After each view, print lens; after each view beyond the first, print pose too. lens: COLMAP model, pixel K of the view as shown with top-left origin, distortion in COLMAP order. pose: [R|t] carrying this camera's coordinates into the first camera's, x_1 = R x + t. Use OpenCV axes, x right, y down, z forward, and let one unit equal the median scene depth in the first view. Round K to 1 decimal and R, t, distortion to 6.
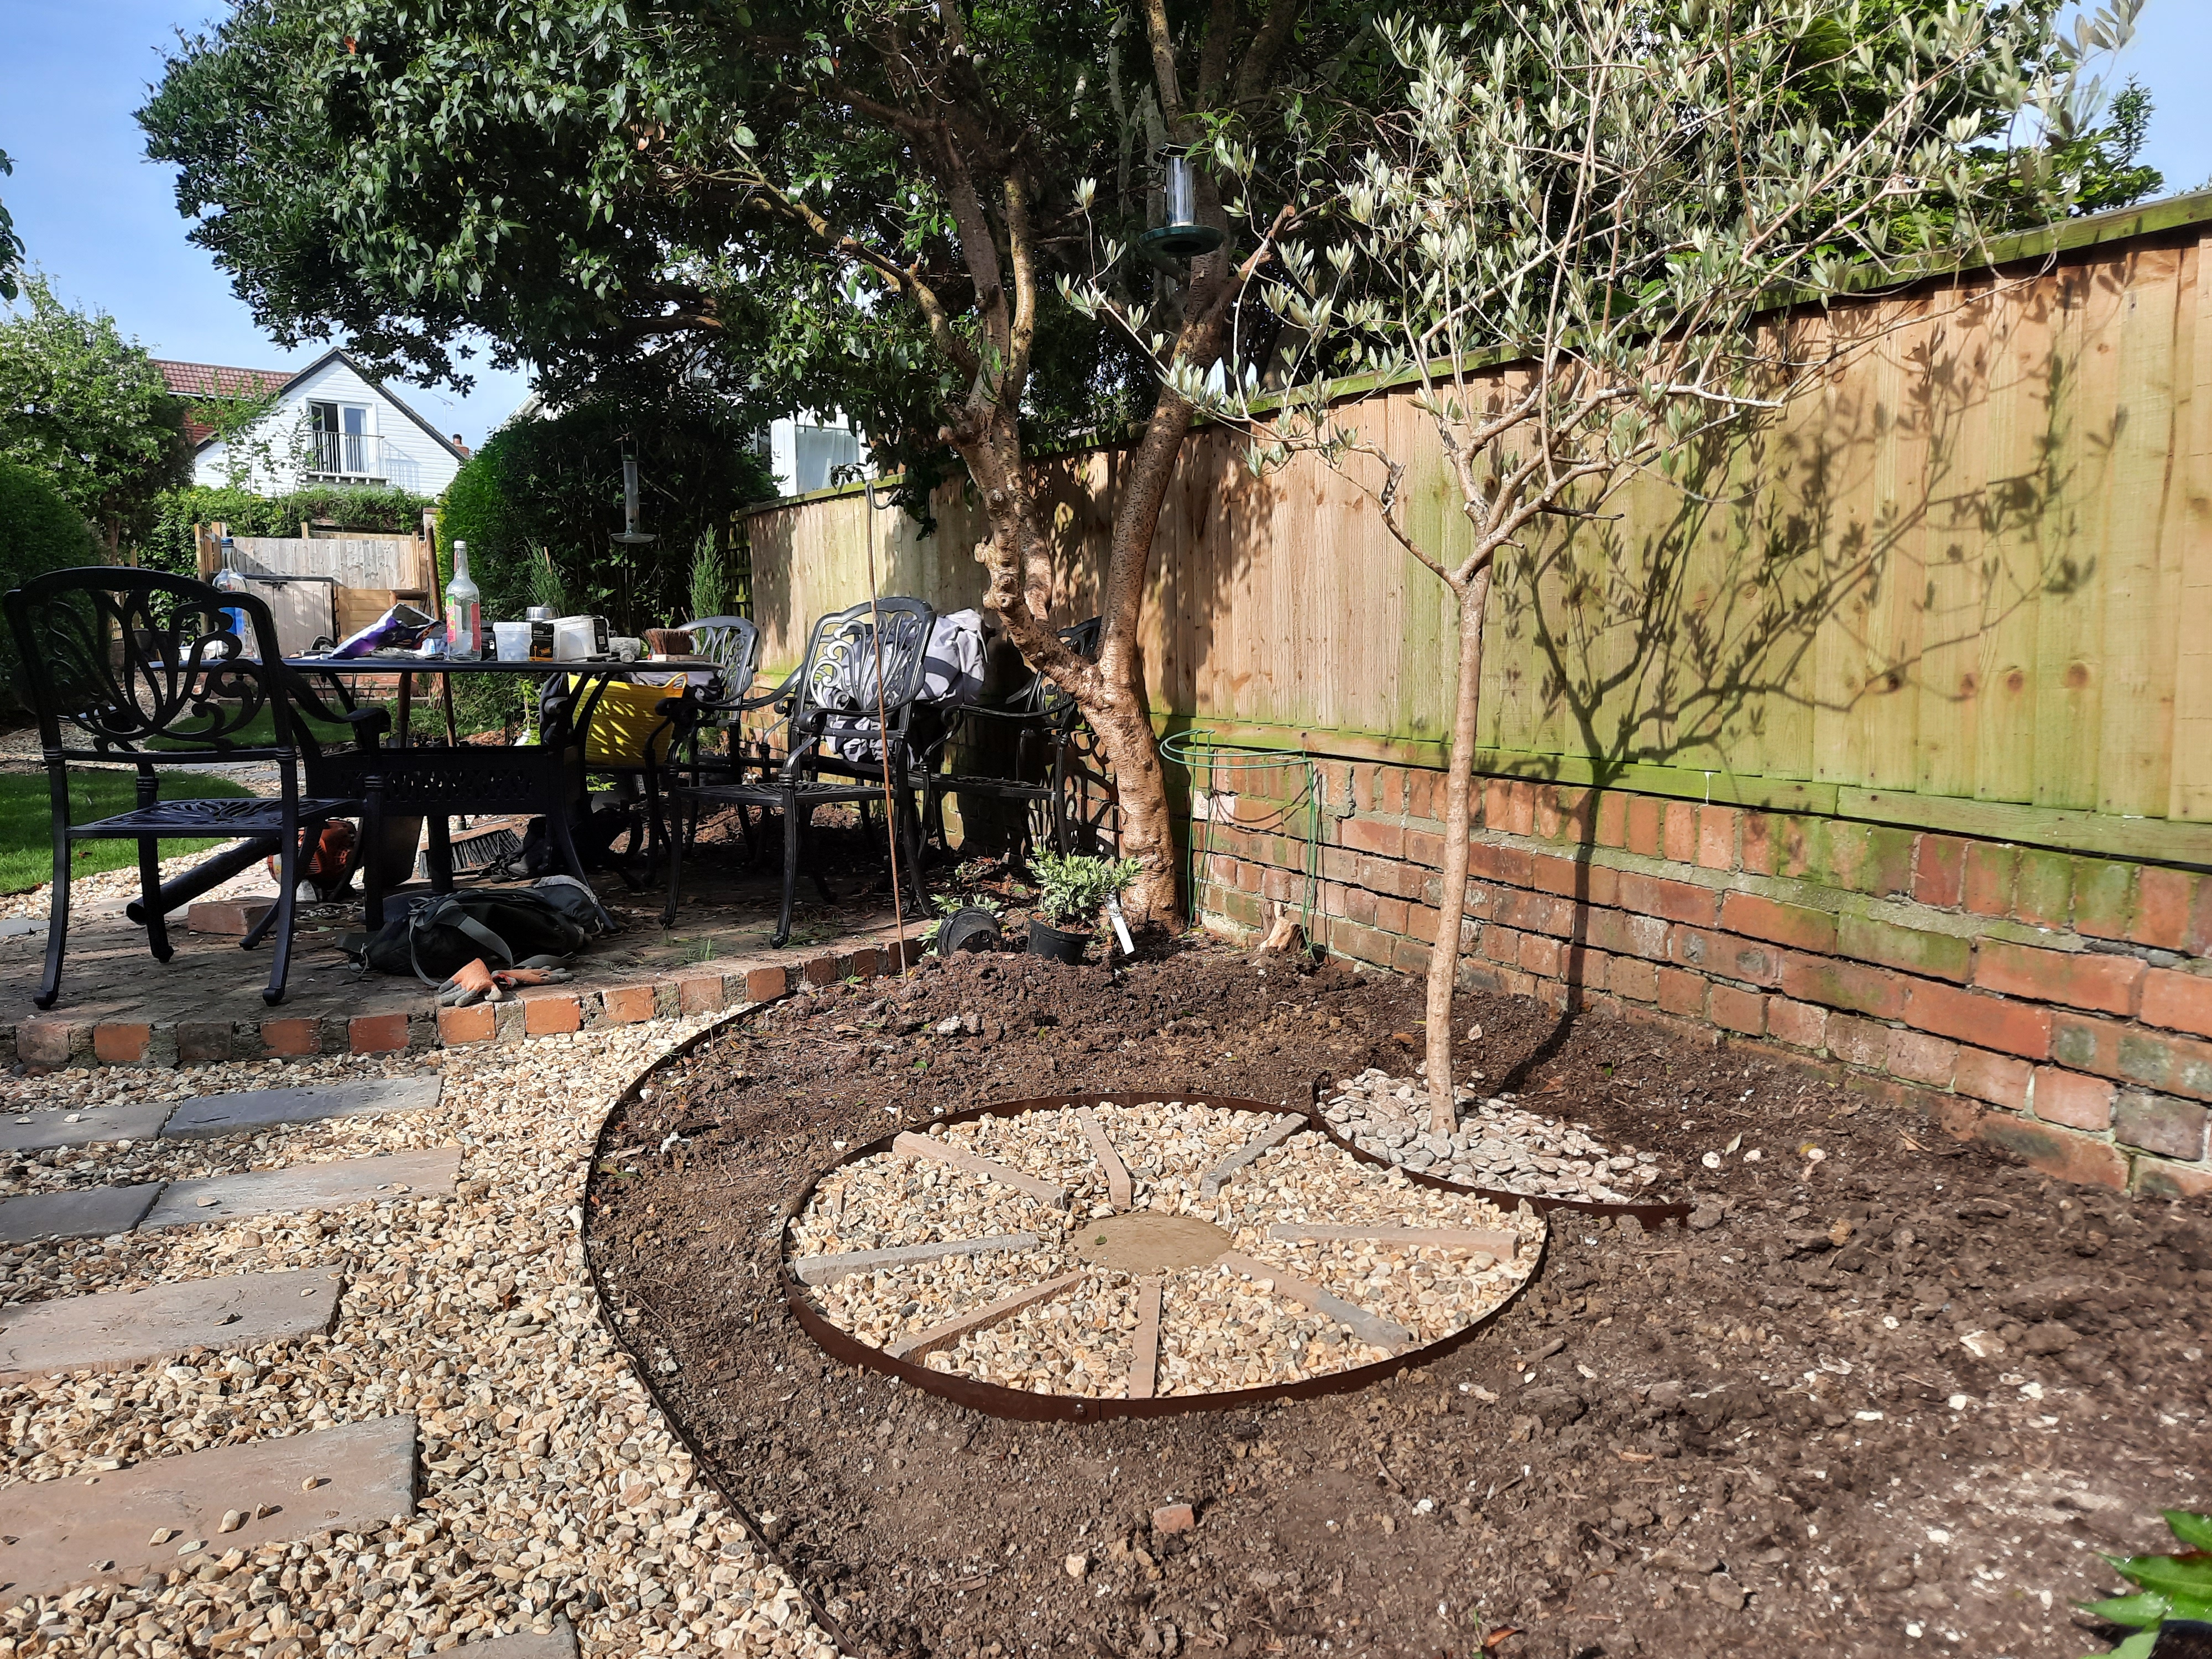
lens RADIAL K [[1623.2, 0, 1106.4], [0, 1623.2, 843.0], [0, 0, 1]] dist [0.033213, -0.012381]
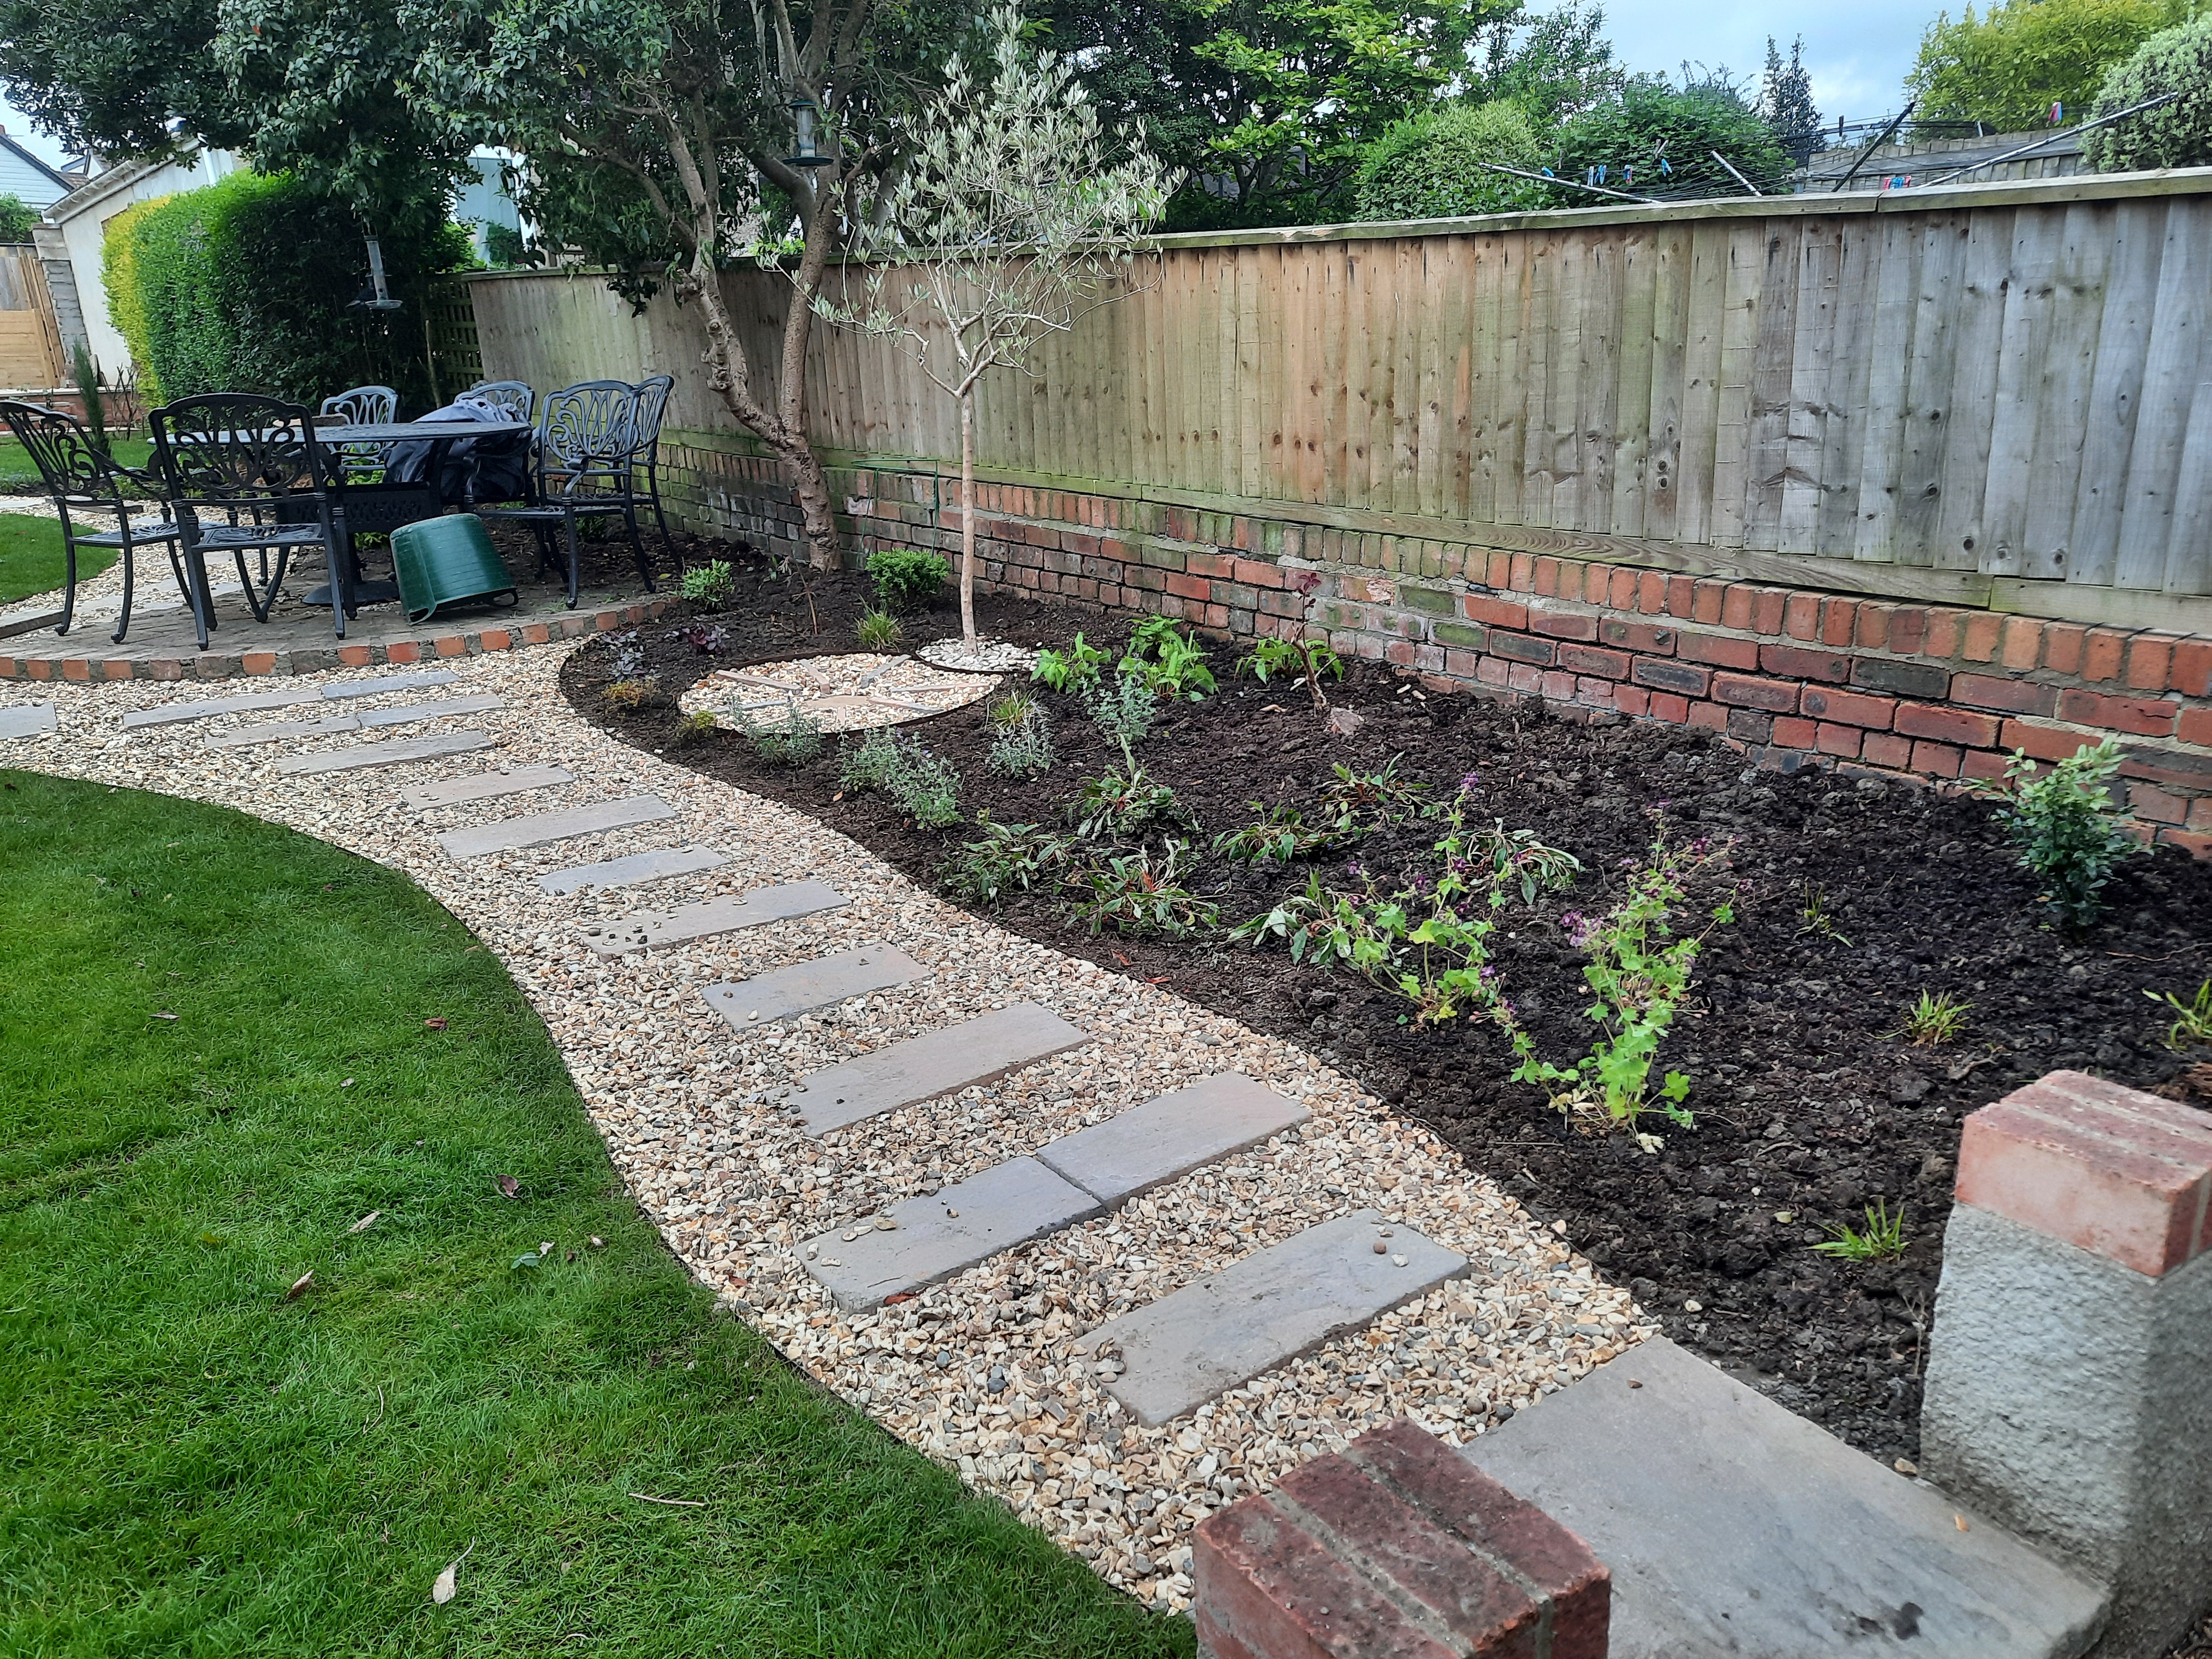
lens RADIAL K [[1613.4, 0, 1109.7], [0, 1613.4, 843.0], [0, 0, 1]] dist [0.077695, -0.068658]
pose [[0.978040, -0.085247, 0.190184, -0.038735], [0.048637, 0.980684, 0.189455, 0.018260], [-0.202661, -0.176045, 0.963295, -0.982962]]
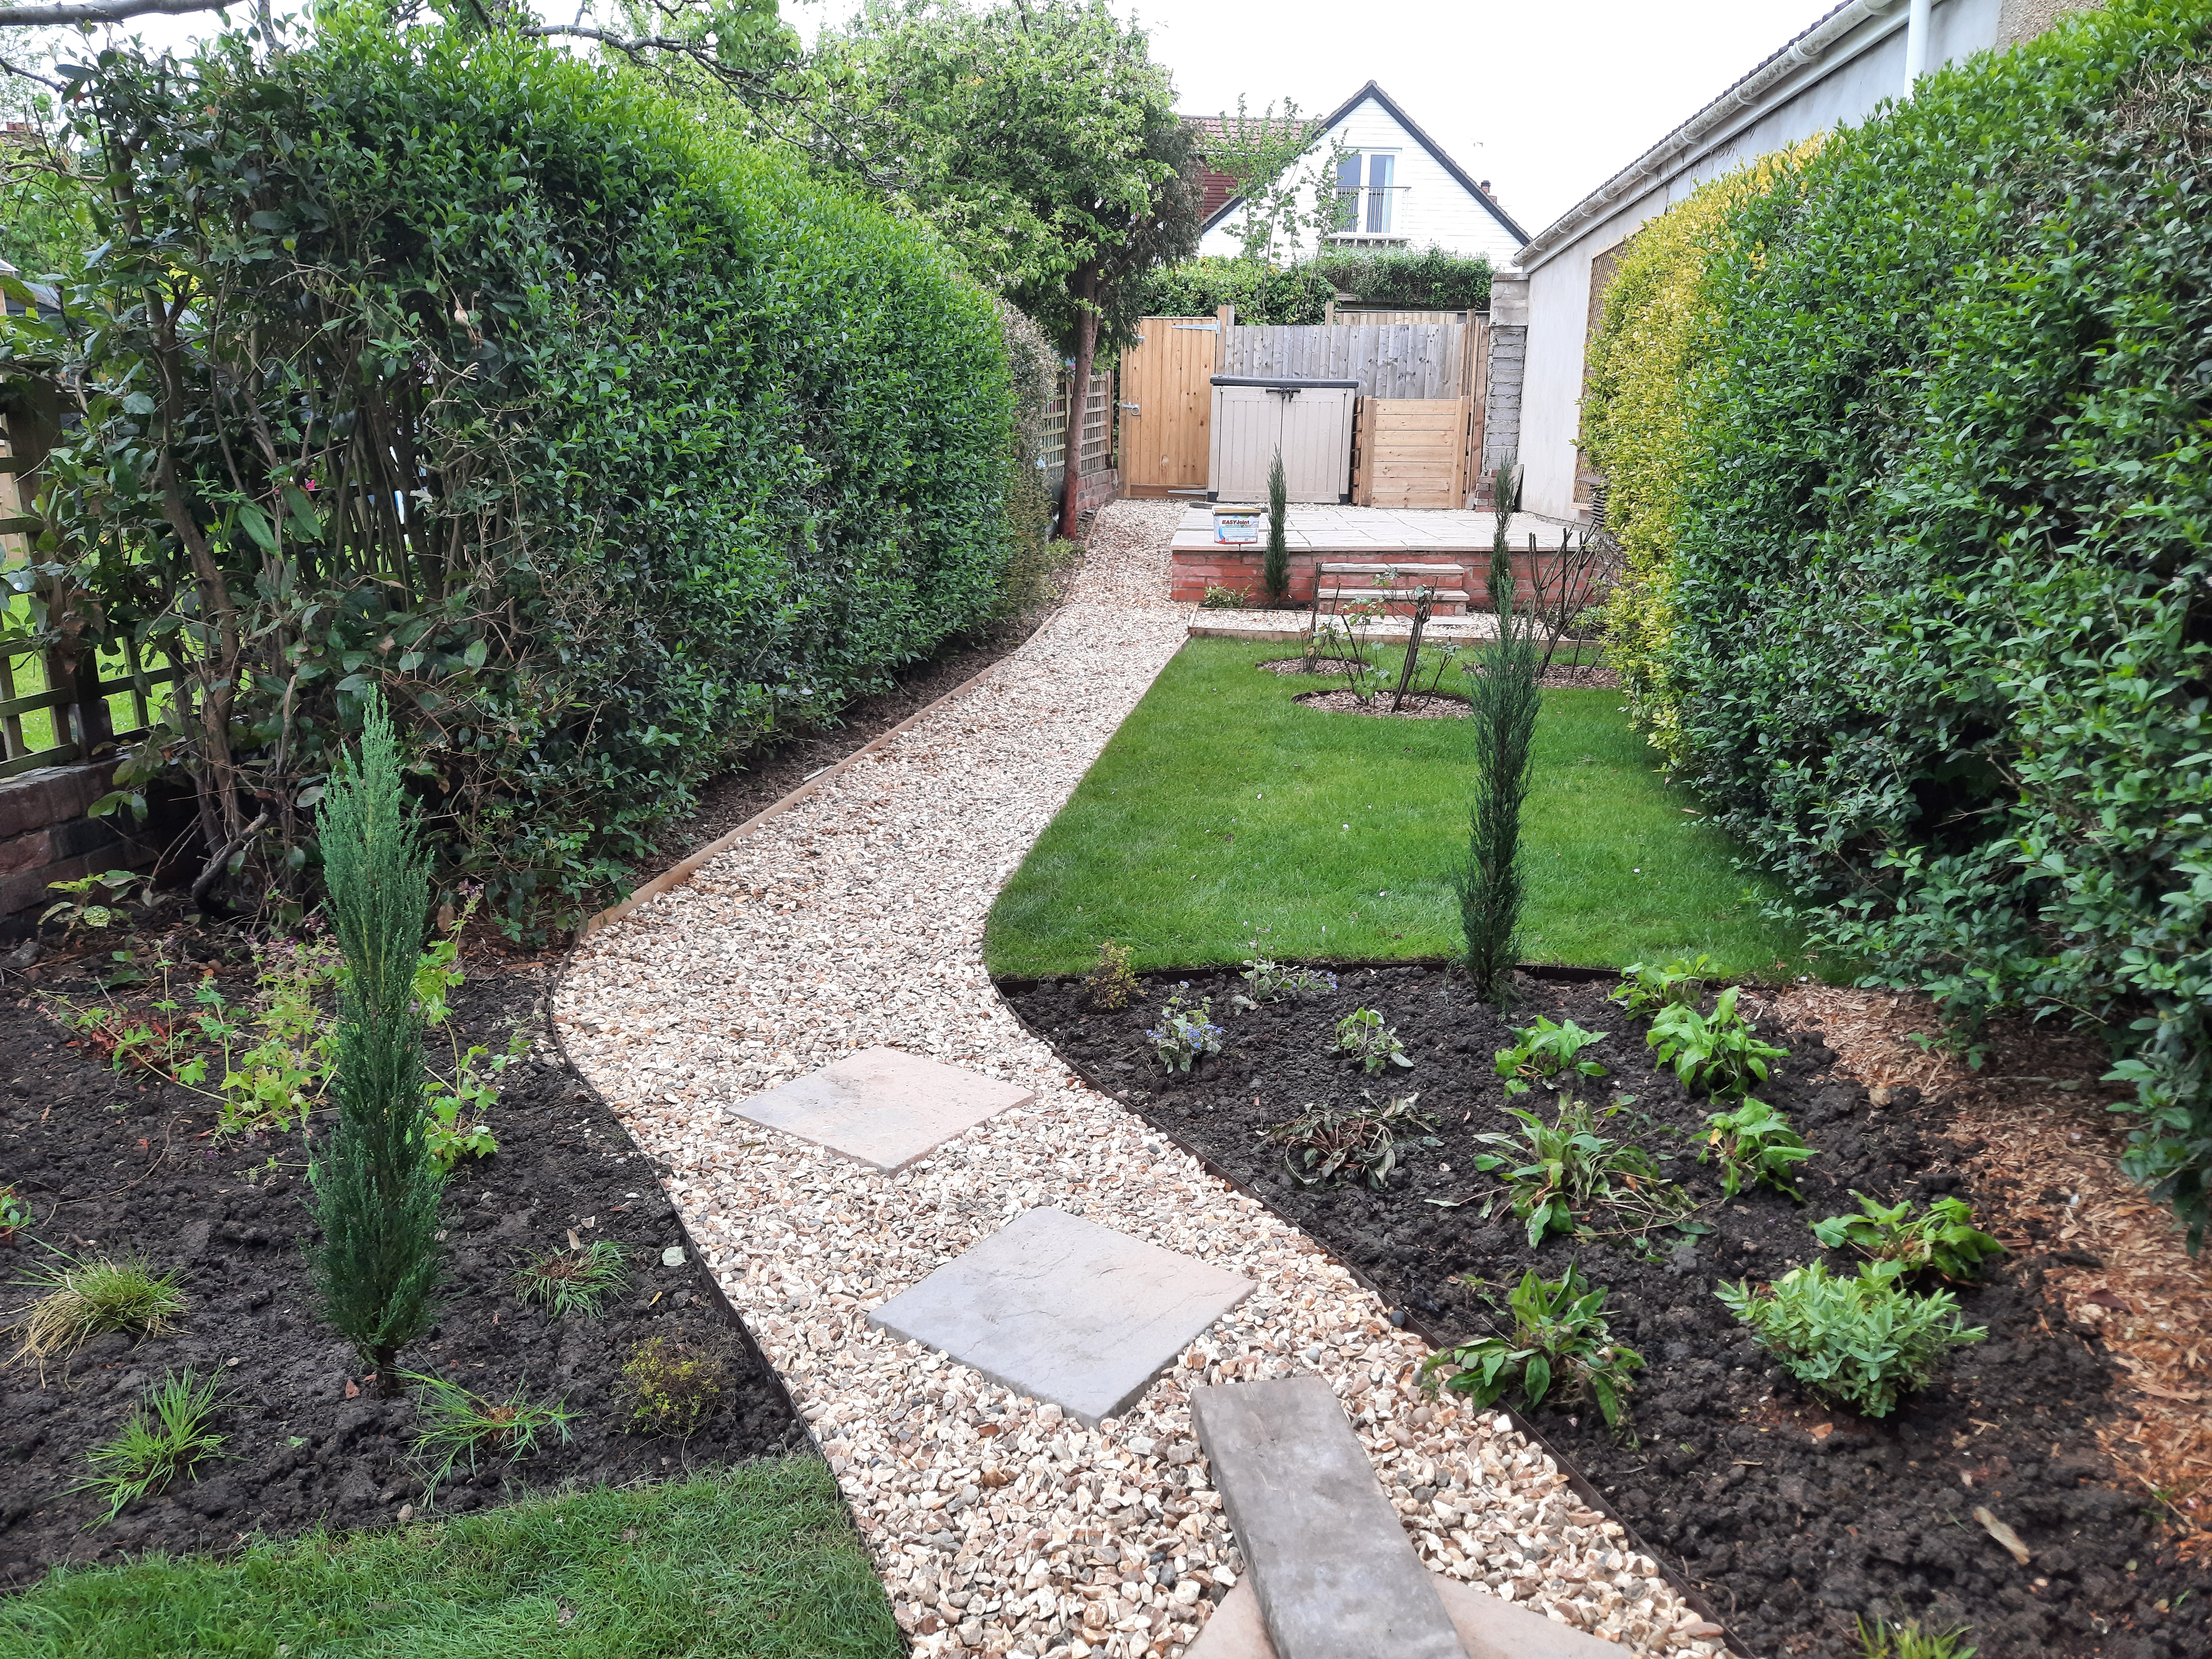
lens RADIAL K [[1613.4, 0, 1109.7], [0, 1613.4, 843.0], [0, 0, 1]] dist [0.077695, -0.068658]
pose [[0.849083, 0.148449, -0.506972, -1.094905], [-0.076442, 0.984130, 0.160141, -0.435479], [0.522699, -0.097220, 0.846956, 2.004855]]
